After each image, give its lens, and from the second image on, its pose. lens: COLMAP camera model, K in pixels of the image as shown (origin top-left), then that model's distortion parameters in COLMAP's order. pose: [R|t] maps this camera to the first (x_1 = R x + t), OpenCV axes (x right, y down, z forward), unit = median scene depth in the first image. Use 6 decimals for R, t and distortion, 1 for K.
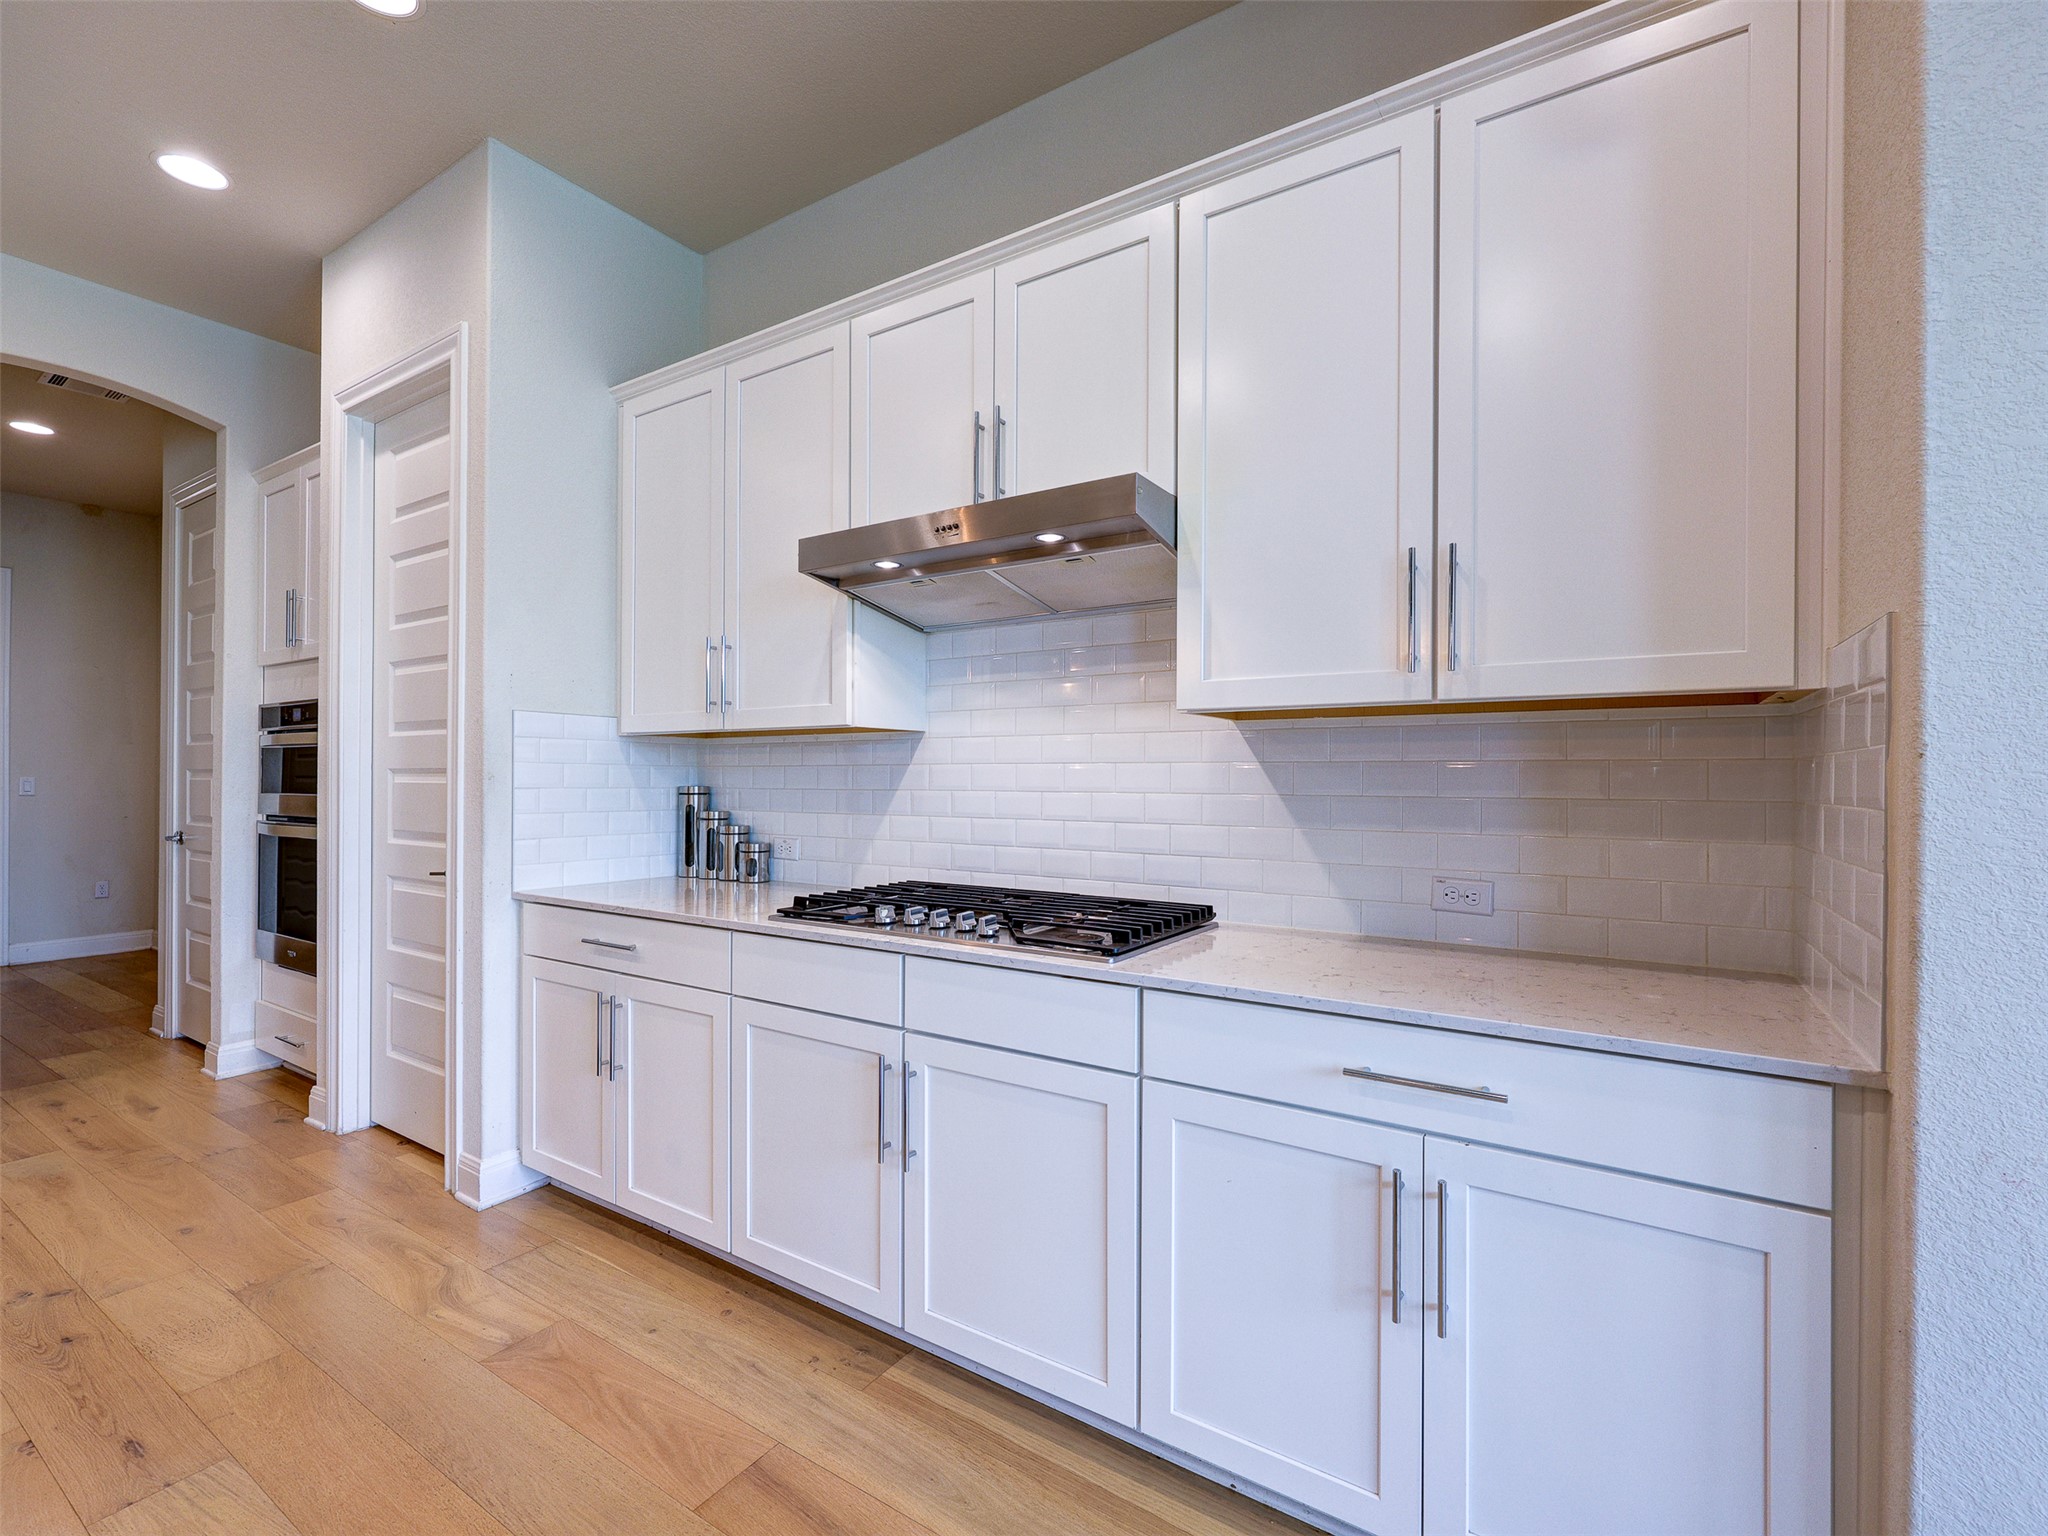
lens RADIAL K [[923.4, 0, 1022.7], [0, 923.4, 772.4], [0, 0, 1]] dist [-0.000767, 0.001065]
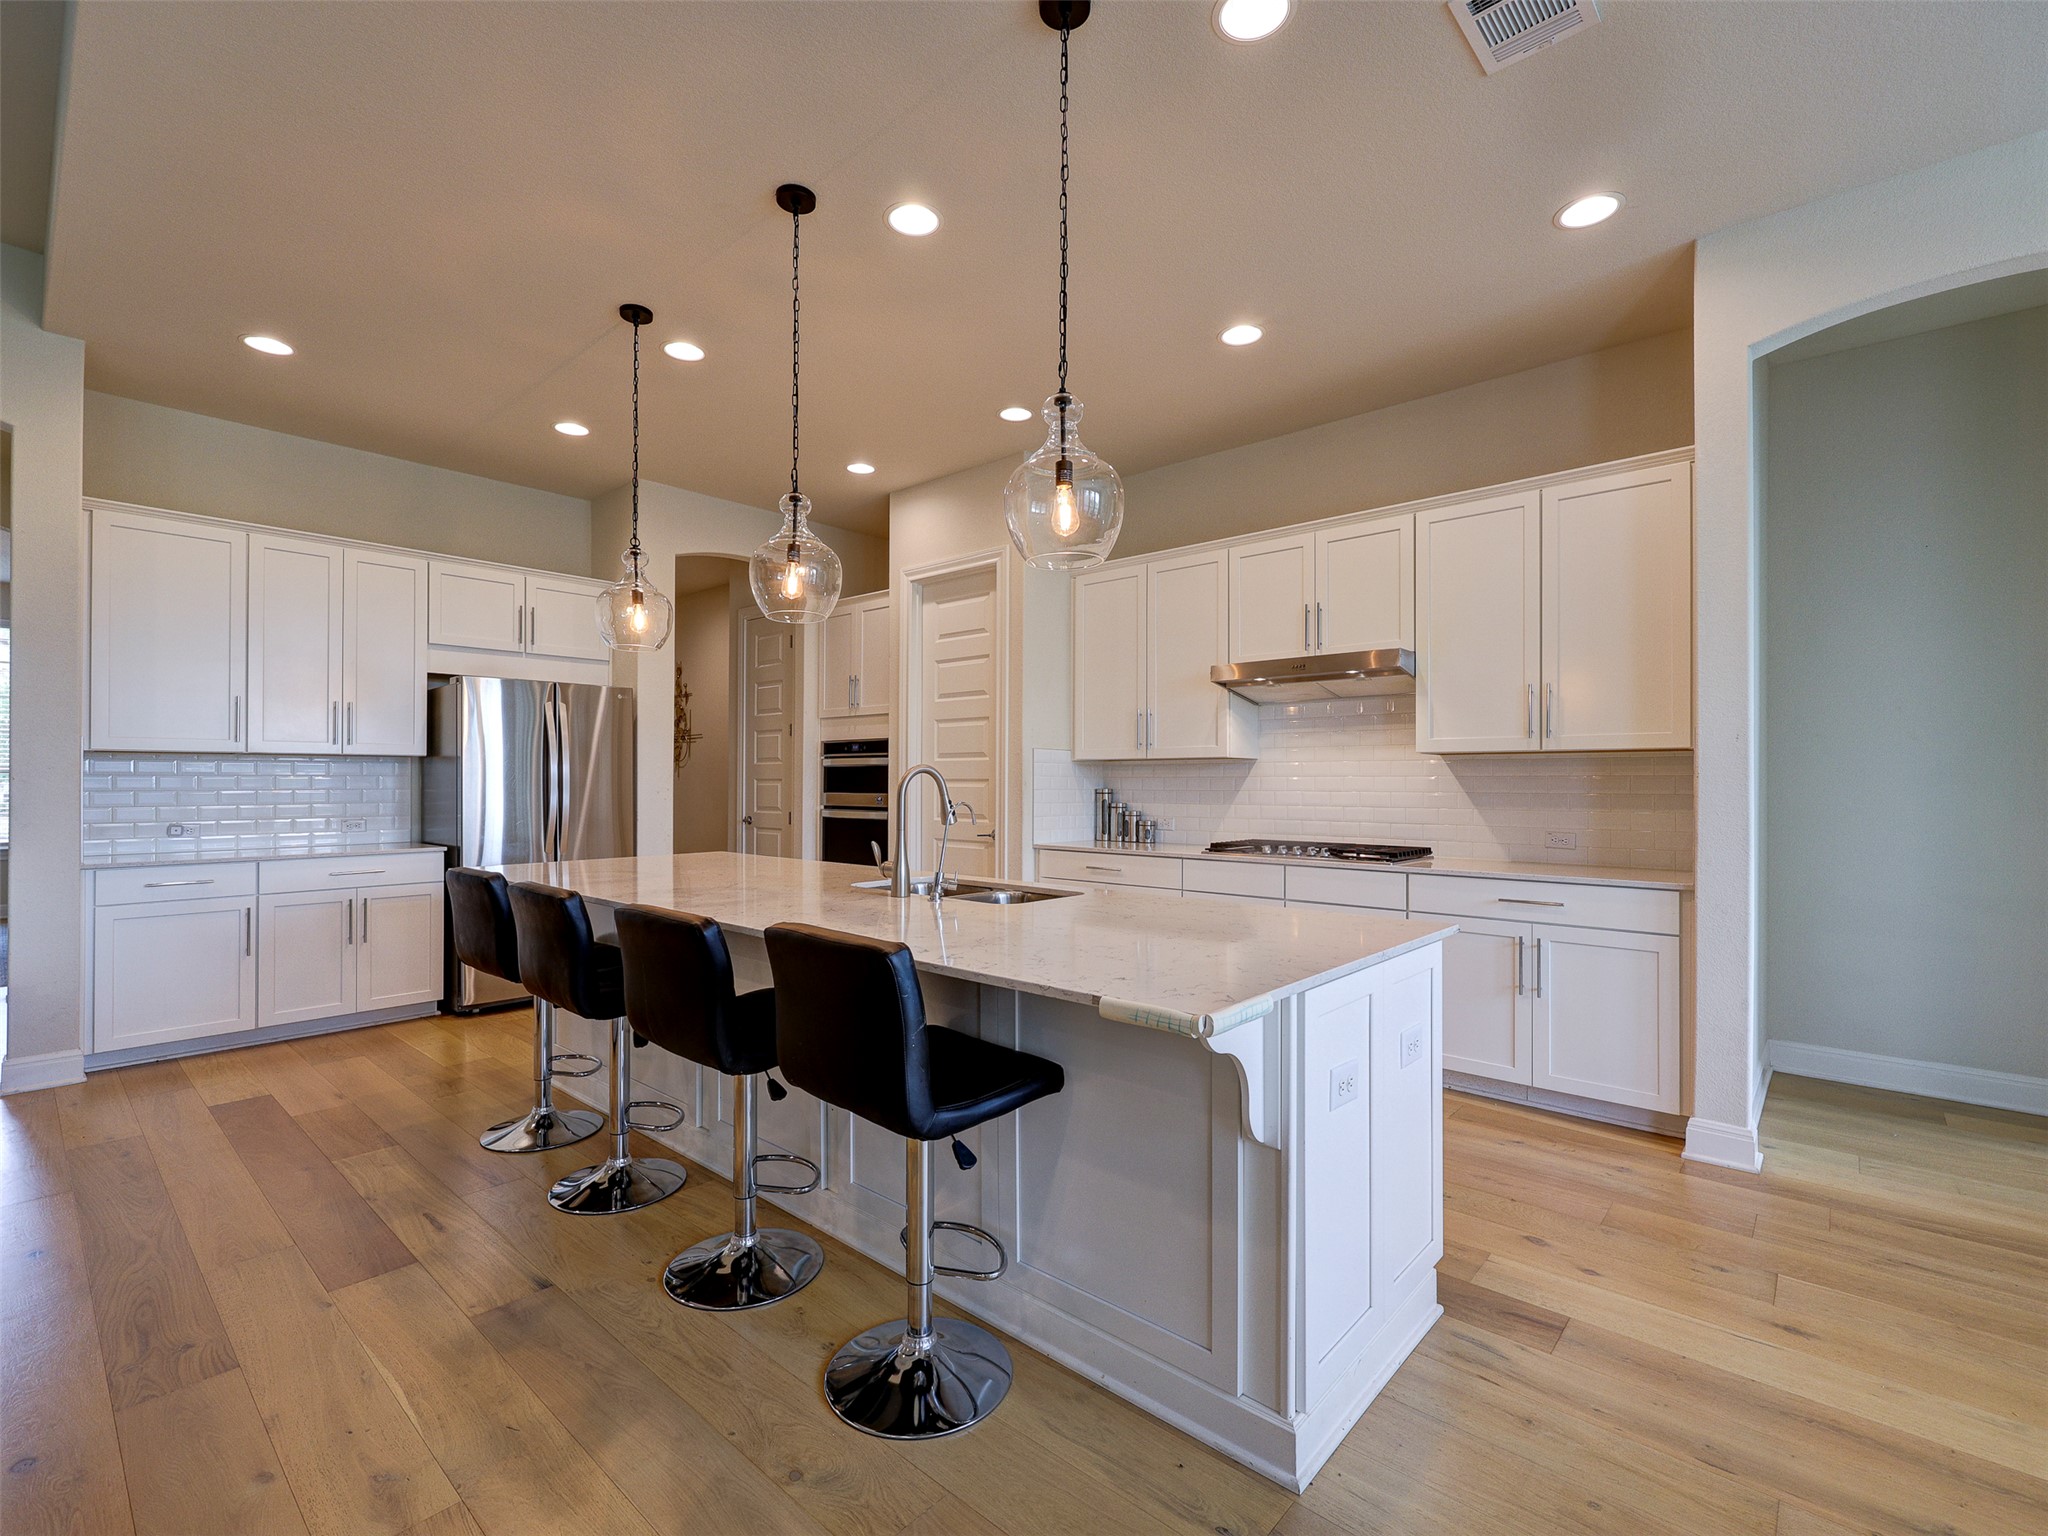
lens RADIAL K [[923.4, 0, 1023.6], [0, 923.4, 771.9], [0, 0, 1]] dist [-0.000767, 0.001065]
pose [[0.989260, -0.002876, -0.146136, -0.348823], [0.001962, 0.999978, -0.006400, -0.008665], [0.146151, 0.006044, 0.989244, -1.038045]]
